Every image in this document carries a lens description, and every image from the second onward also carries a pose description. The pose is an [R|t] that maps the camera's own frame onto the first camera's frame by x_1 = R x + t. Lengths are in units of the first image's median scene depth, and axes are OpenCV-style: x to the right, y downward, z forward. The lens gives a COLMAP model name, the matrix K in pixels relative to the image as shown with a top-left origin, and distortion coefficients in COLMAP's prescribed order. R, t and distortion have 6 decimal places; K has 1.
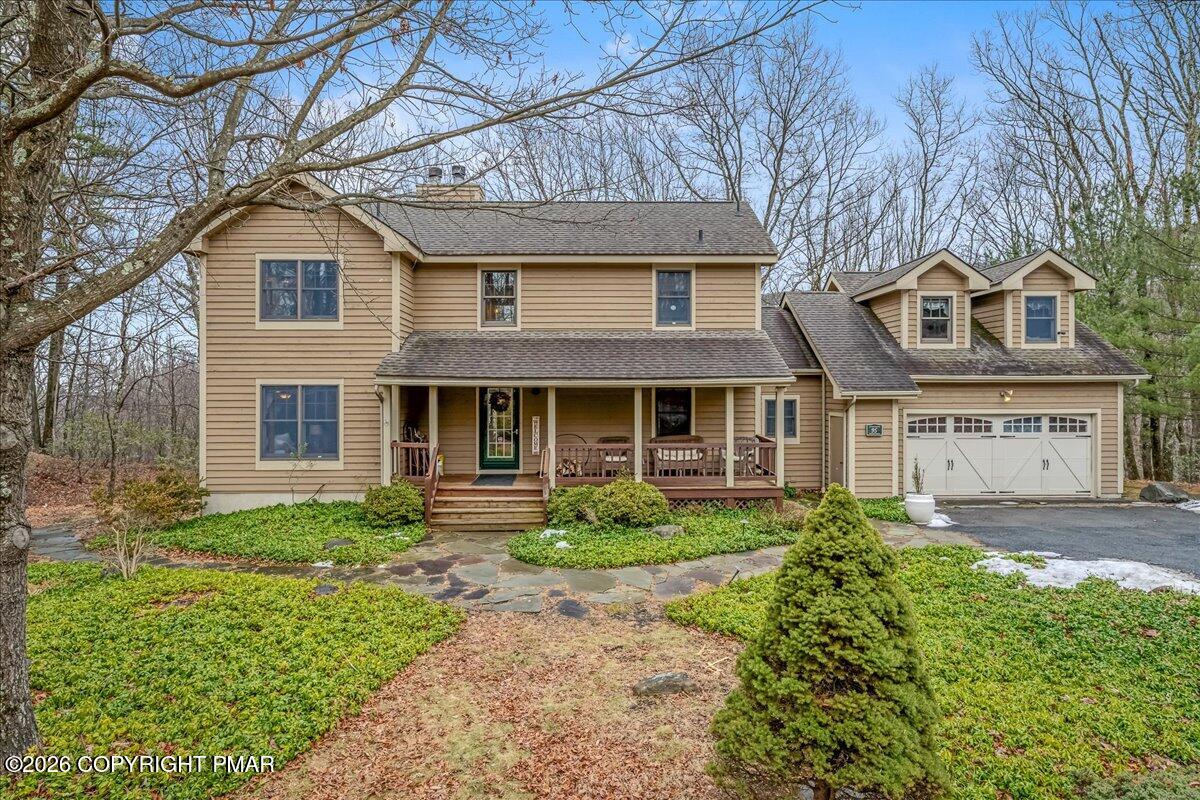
lens RADIAL K [[618.6, 0, 595.9], [0, 618.6, 392.9], [0, 0, 1]] dist [0.000346, -0.000313]
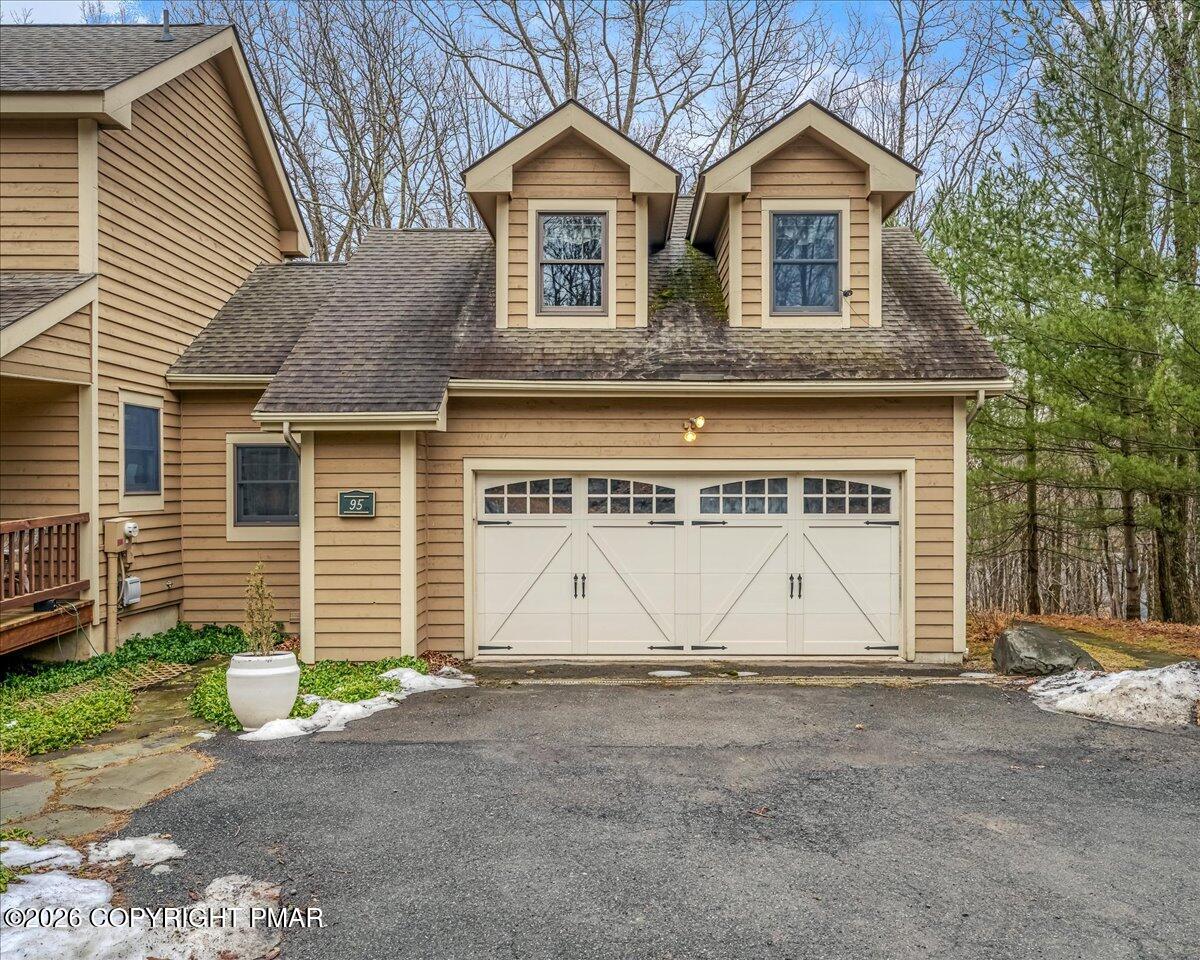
lens RADIAL K [[941.8, 0, 600.6], [0, 941.8, 489.5], [0, 0, 1]] dist [0.002443, -0.000471]
pose [[0.999796, 0.003245, -0.019931, 0.608485], [-0.003150, 0.999983, 0.004805, 0.044207], [0.019947, -0.004741, 0.999790, 0.325781]]
